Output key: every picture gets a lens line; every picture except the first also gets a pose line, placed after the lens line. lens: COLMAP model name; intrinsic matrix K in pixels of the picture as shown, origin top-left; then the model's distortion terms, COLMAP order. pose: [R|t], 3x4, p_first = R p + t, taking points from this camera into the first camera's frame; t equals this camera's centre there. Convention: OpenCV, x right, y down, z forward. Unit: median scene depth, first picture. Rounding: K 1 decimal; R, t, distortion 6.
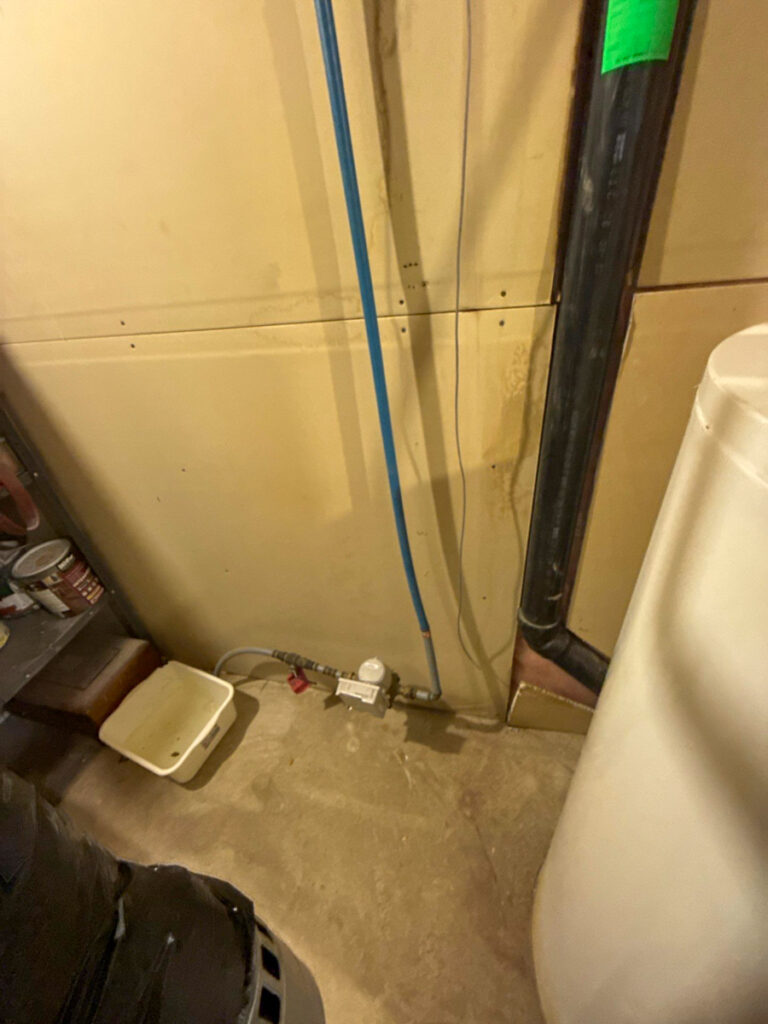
lens RADIAL K [[405.0, 0, 384.5], [0, 405.0, 515.4], [0, 0, 1]] dist [0.000784, -0.000610]
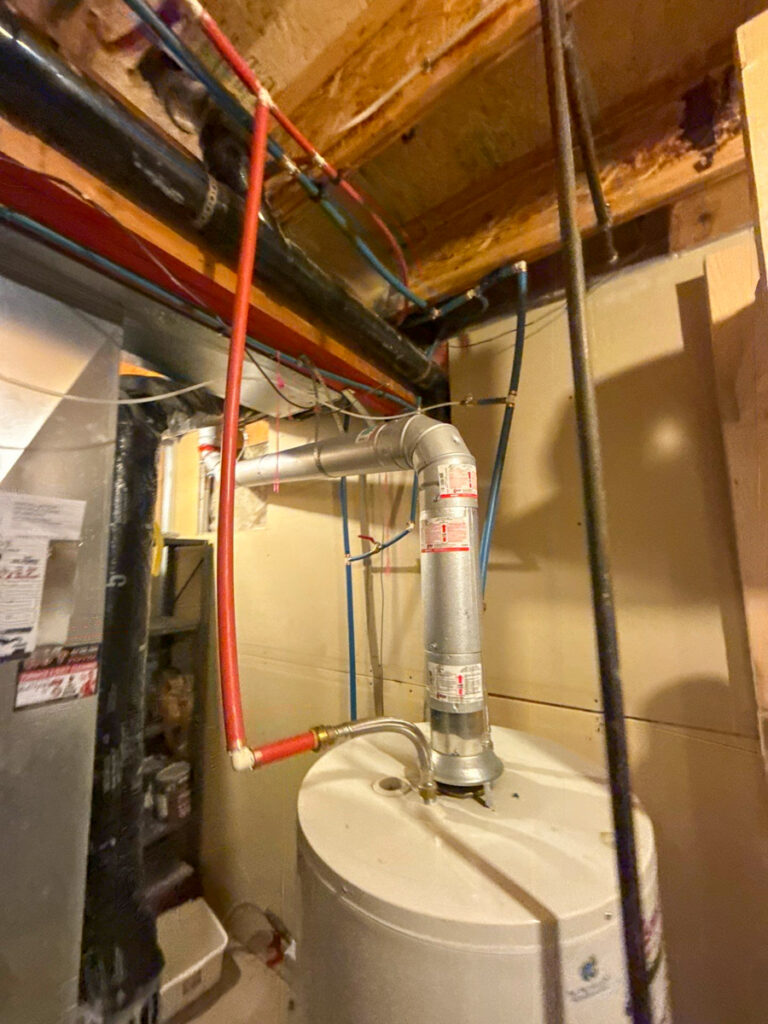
lens RADIAL K [[405.0, 0, 385.0], [0, 405.0, 511.7], [0, 0, 1]] dist [0.000784, -0.000610]
pose [[0.925983, 0.031102, -0.376282, 0.859535], [-0.263307, 0.767459, -0.584531, 0.051104], [0.270601, 0.640343, 0.718843, -1.008145]]
